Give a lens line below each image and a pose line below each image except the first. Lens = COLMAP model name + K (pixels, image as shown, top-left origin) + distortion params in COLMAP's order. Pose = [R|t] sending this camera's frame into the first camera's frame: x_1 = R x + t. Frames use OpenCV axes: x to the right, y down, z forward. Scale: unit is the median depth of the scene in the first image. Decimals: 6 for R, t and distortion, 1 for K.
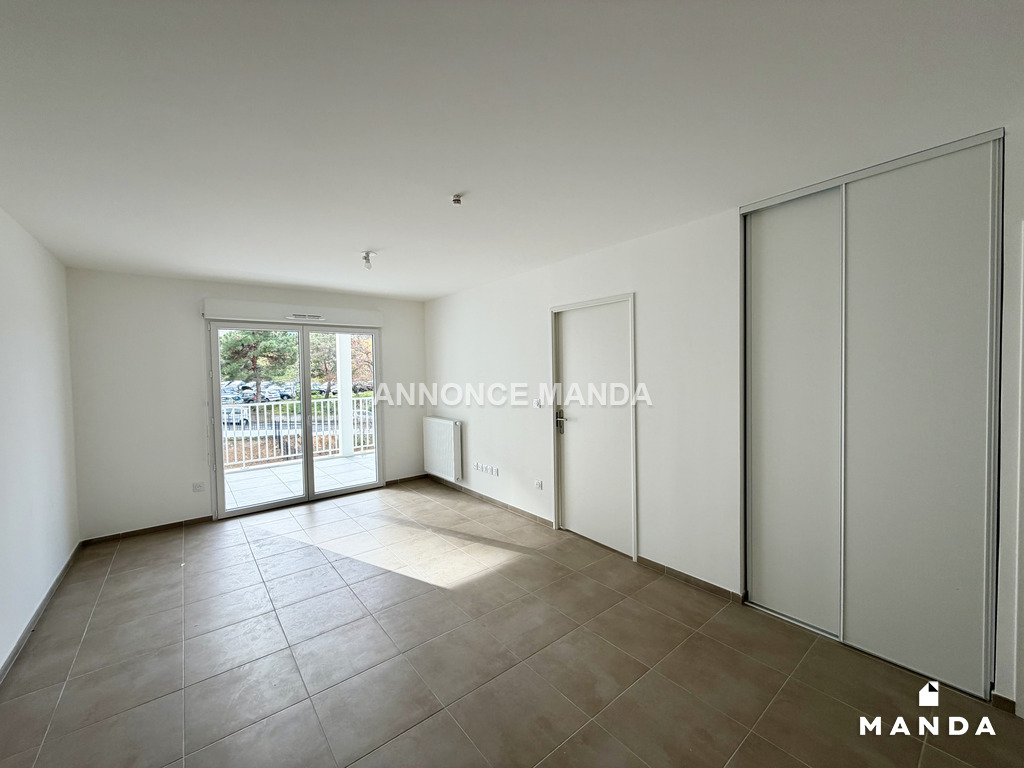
lens RADIAL K [[406.4, 0, 509.6], [0, 406.4, 383.4], [0, 0, 1]] dist [-0.001100, 0.000171]
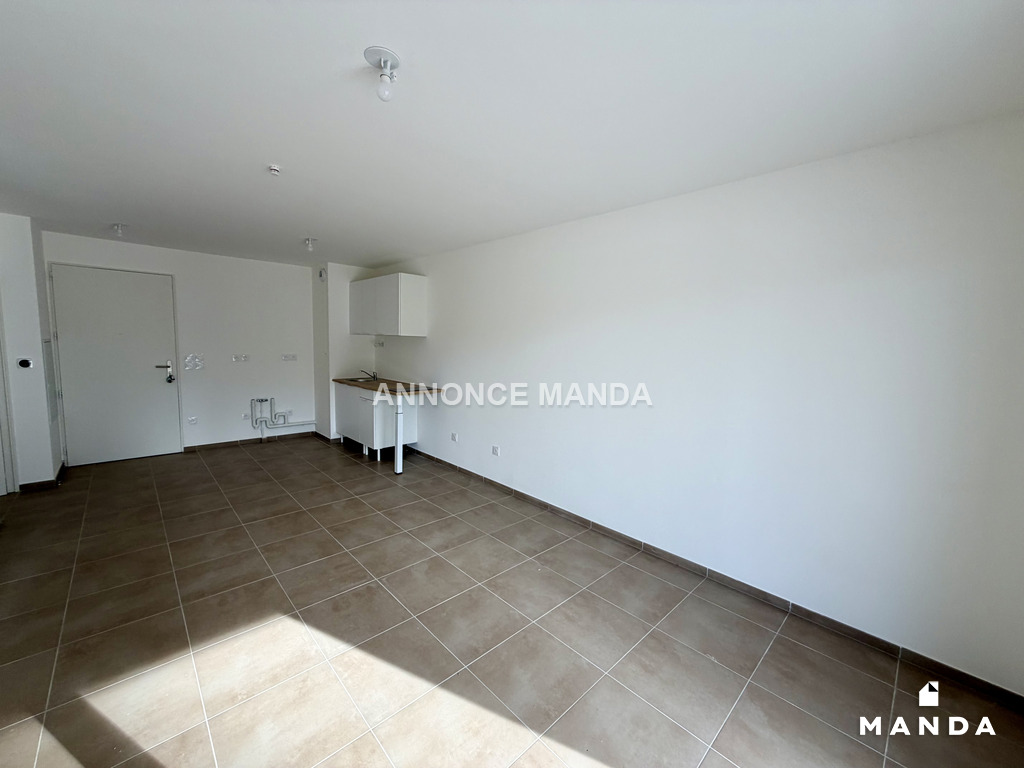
lens RADIAL K [[406.4, 0, 509.6], [0, 406.4, 383.4], [0, 0, 1]] dist [-0.001100, 0.000171]
pose [[-0.996984, 0.000009, -0.077612, -0.382070], [-0.010561, 0.990682, 0.135784, -0.031605], [0.076890, 0.136194, -0.987694, 1.265292]]
